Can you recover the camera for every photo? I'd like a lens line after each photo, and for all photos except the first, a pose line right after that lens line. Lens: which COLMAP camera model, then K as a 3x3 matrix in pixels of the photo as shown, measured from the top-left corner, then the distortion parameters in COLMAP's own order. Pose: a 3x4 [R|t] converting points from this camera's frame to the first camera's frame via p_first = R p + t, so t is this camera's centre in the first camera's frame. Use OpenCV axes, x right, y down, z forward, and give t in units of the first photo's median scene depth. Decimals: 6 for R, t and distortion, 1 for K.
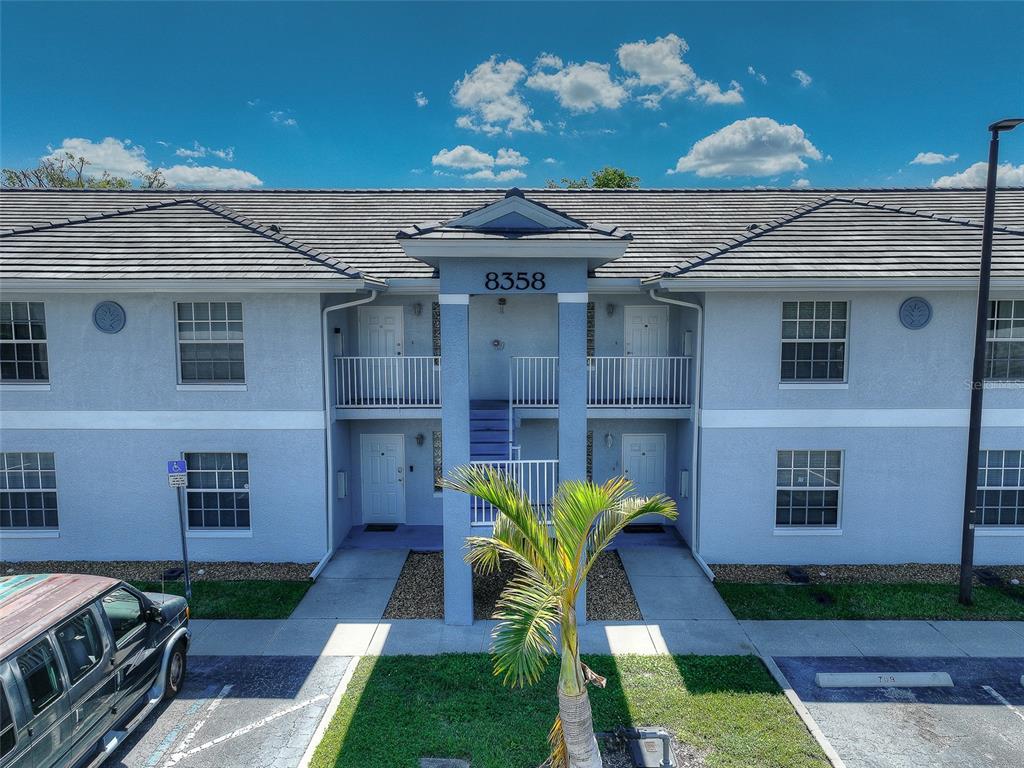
lens RADIAL K [[722.5, 0, 513.0], [0, 722.5, 384.9], [0, 0, 1]] dist [0.002817, 0.013074]
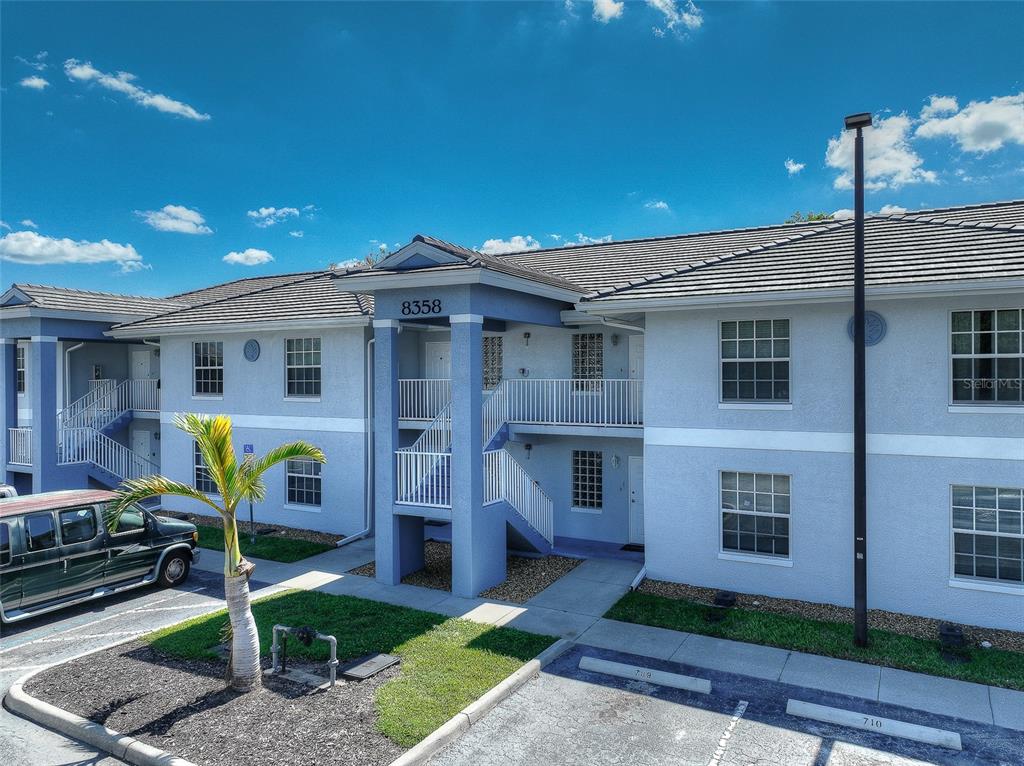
lens RADIAL K [[722.5, 0, 521.2], [0, 722.5, 388.7], [0, 0, 1]] dist [0.002817, 0.013074]
pose [[0.877678, 0.007349, -0.479194, 0.623693], [-0.047879, 0.996225, -0.072416, 0.065701], [0.476853, 0.086501, 0.874717, -0.003014]]
